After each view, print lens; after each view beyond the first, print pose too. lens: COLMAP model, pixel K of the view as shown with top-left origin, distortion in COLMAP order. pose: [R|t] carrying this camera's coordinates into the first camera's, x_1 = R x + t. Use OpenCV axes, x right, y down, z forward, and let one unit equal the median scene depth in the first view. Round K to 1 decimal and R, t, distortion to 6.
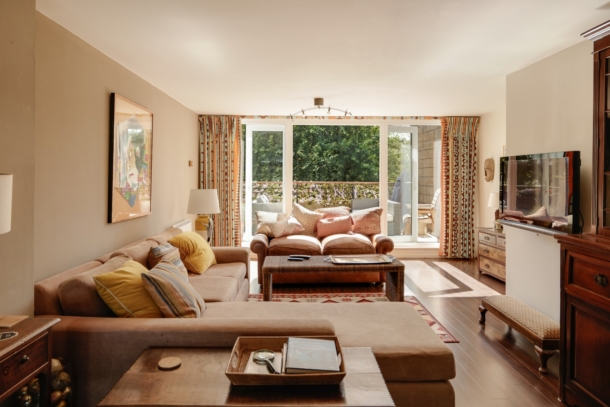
lens RADIAL K [[355.3, 0, 306.9], [0, 355.3, 177.1], [0, 0, 1]] dist [-0.003673, 0.000760]
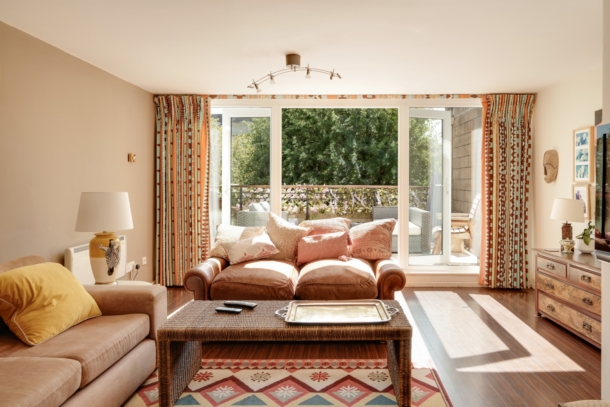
lens RADIAL K [[357.4, 0, 335.9], [0, 357.4, 185.6], [0, 0, 1]] dist [-0.003039, -0.000157]
pose [[0.999492, -0.000716, -0.031871, 0.102768], [0.000899, 0.999983, 0.005738, 0.013198], [0.031866, -0.005764, 0.999476, 0.259313]]
